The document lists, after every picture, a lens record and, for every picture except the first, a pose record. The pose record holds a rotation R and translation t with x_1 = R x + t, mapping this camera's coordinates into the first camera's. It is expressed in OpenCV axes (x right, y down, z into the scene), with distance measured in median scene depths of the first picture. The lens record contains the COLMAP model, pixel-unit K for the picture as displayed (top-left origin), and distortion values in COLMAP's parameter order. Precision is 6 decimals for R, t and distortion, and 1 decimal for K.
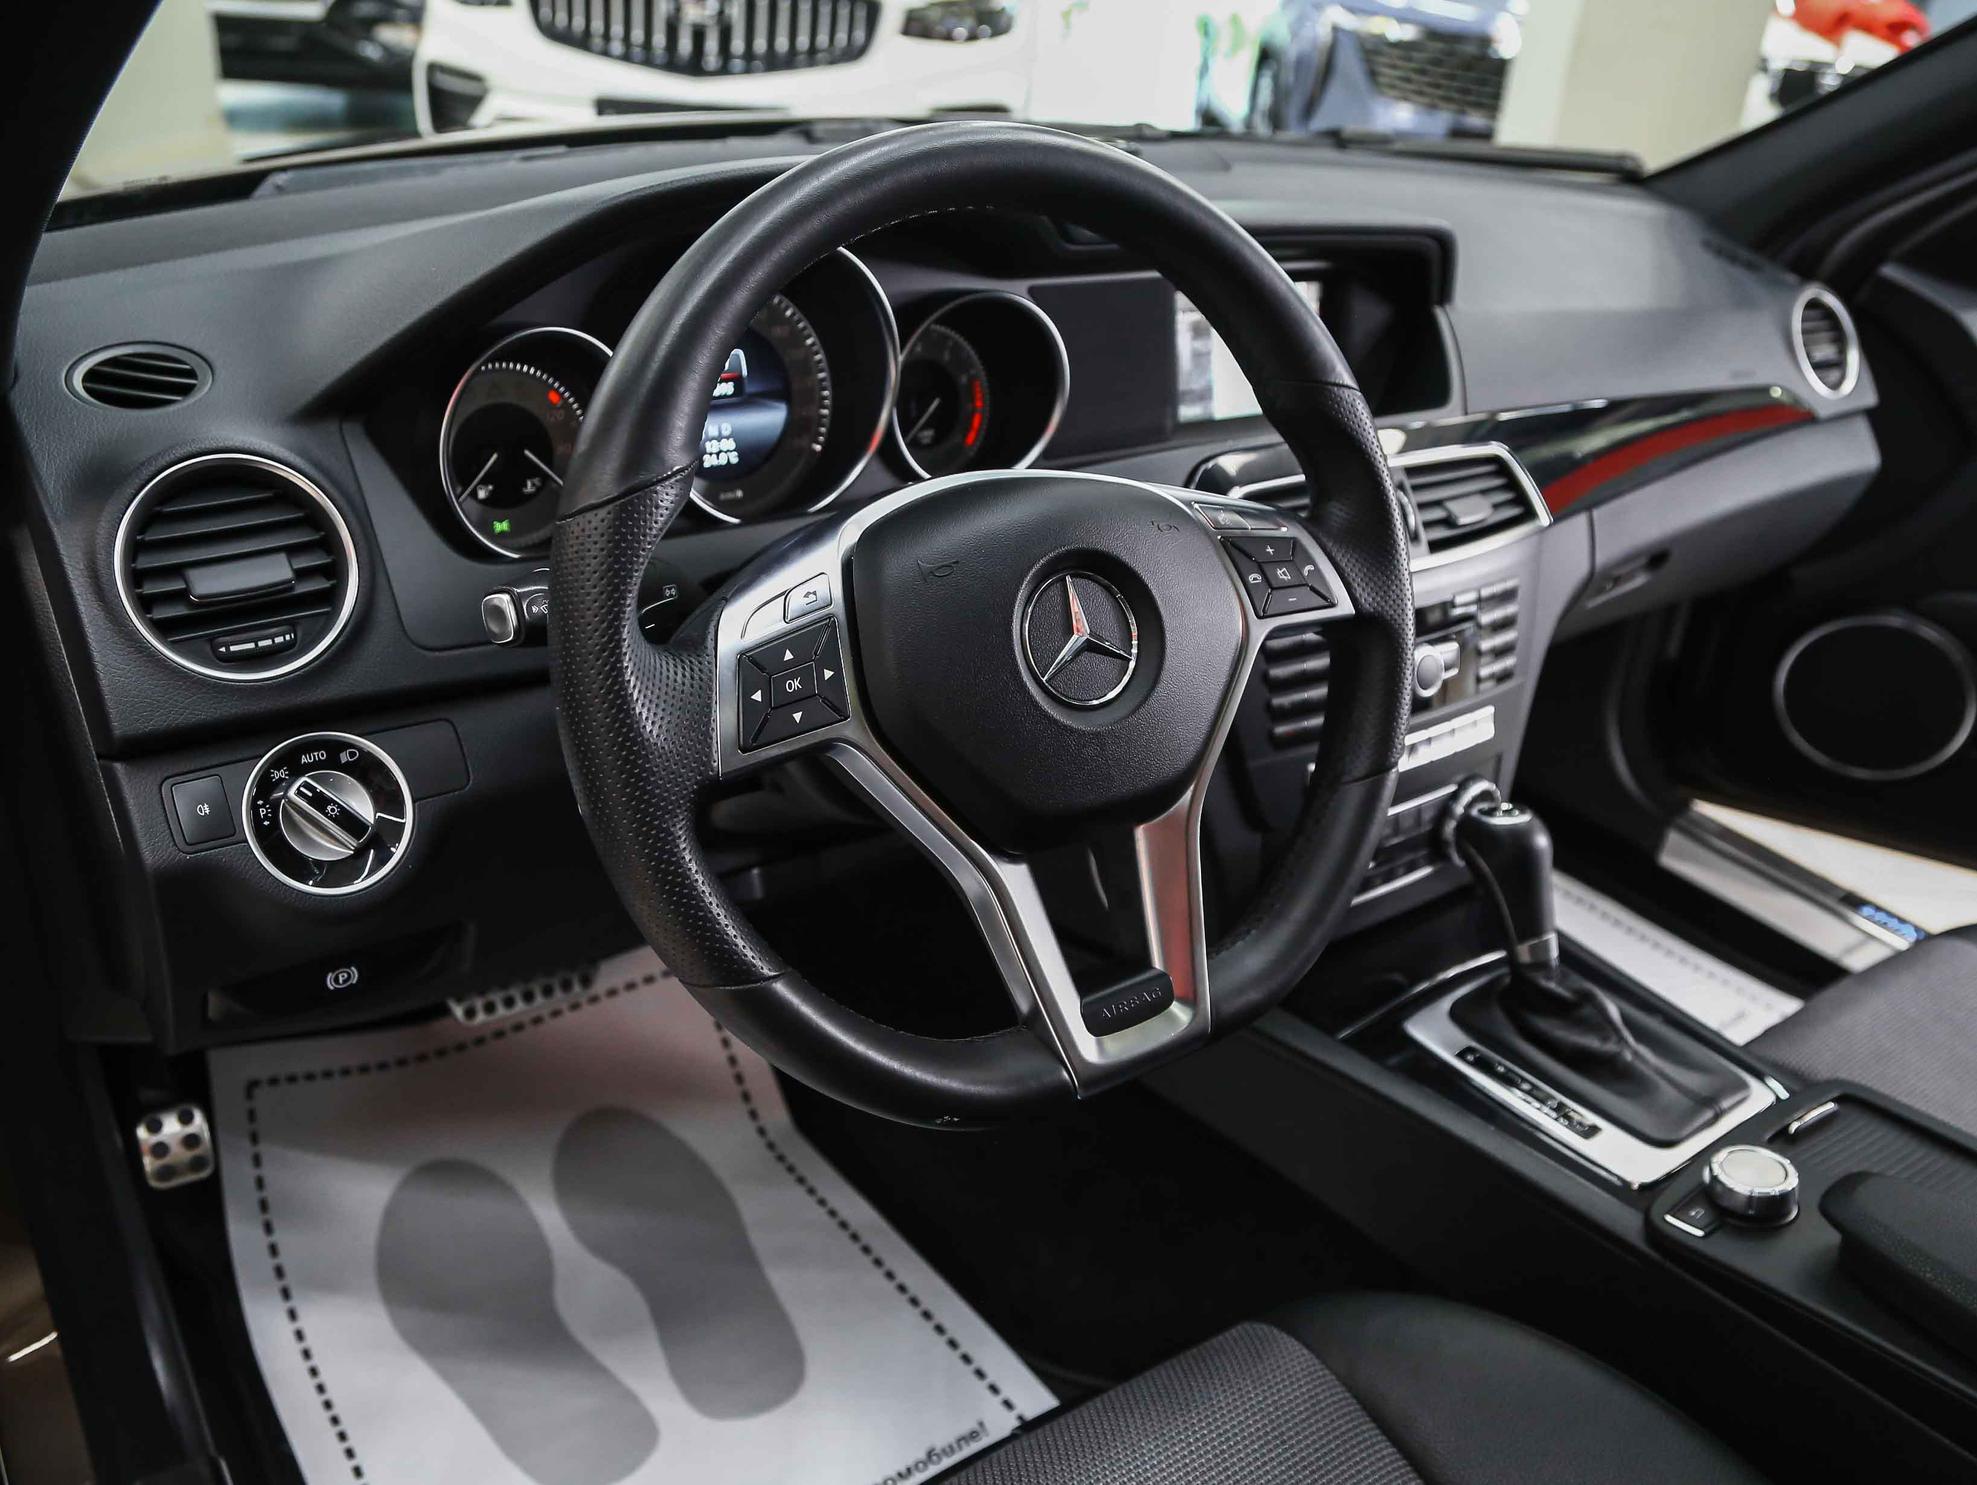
lens RADIAL K [[1594.8, 0, 988.5], [0, 1594.8, 742.5], [0, 0, 1]] dist [-0.113758, 0.054309]
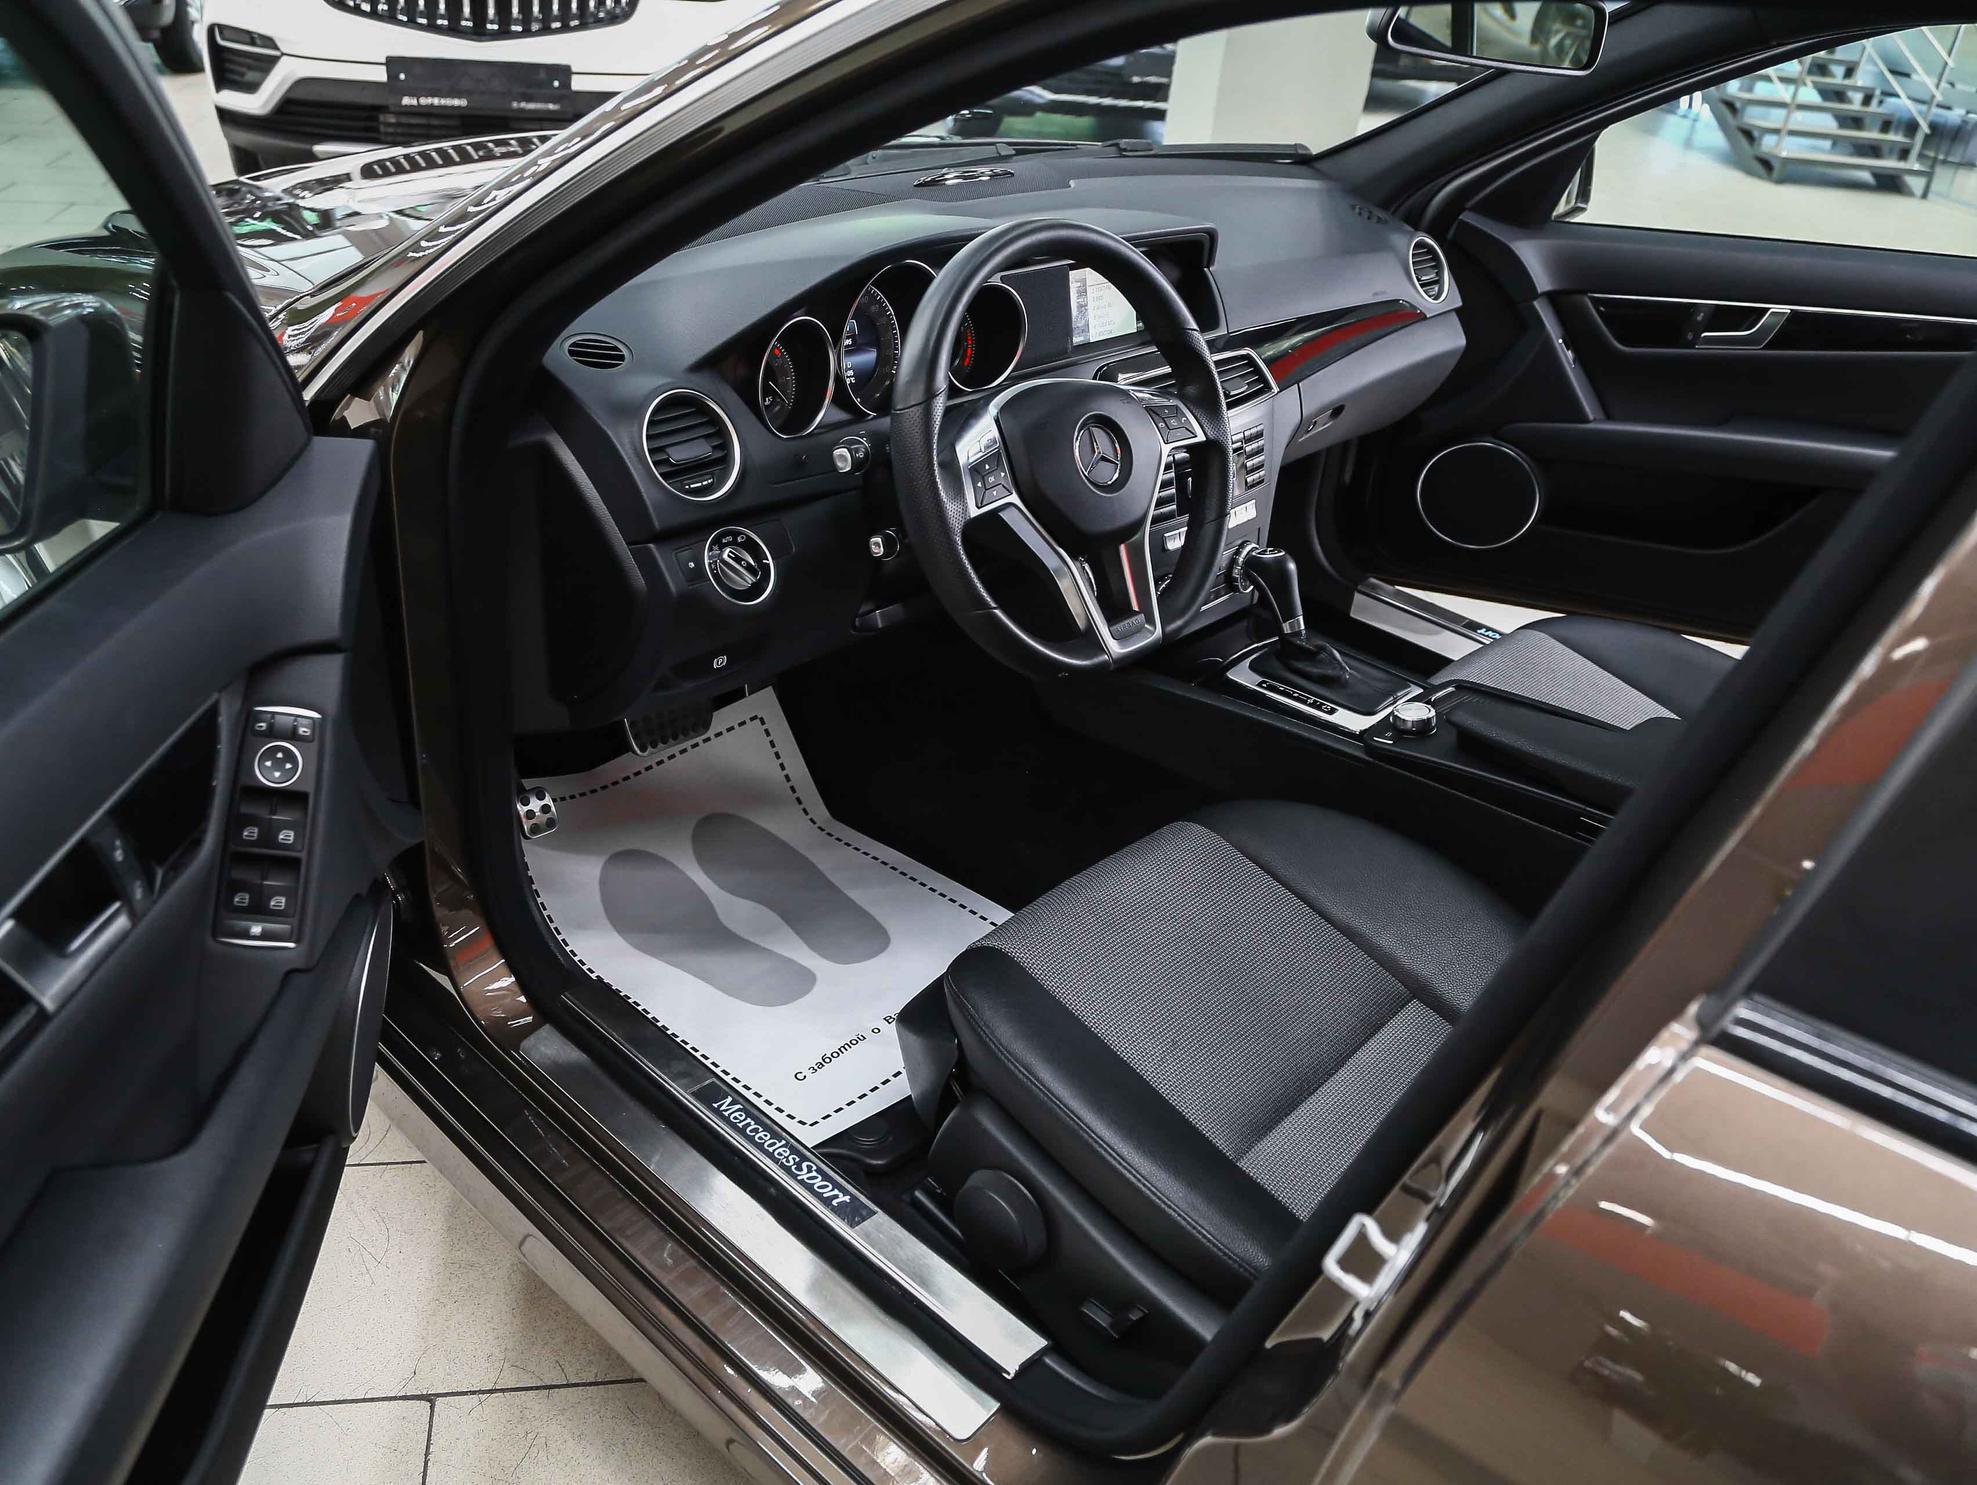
lens RADIAL K [[1594.8, 0, 988.5], [0, 1594.8, 742.5], [0, 0, 1]] dist [-0.113758, 0.054309]
pose [[0.978196, -0.096368, 0.183973, -0.359601], [0.084881, 0.993975, 0.069342, 0.110916], [-0.189547, -0.052214, 0.980482, -0.766987]]
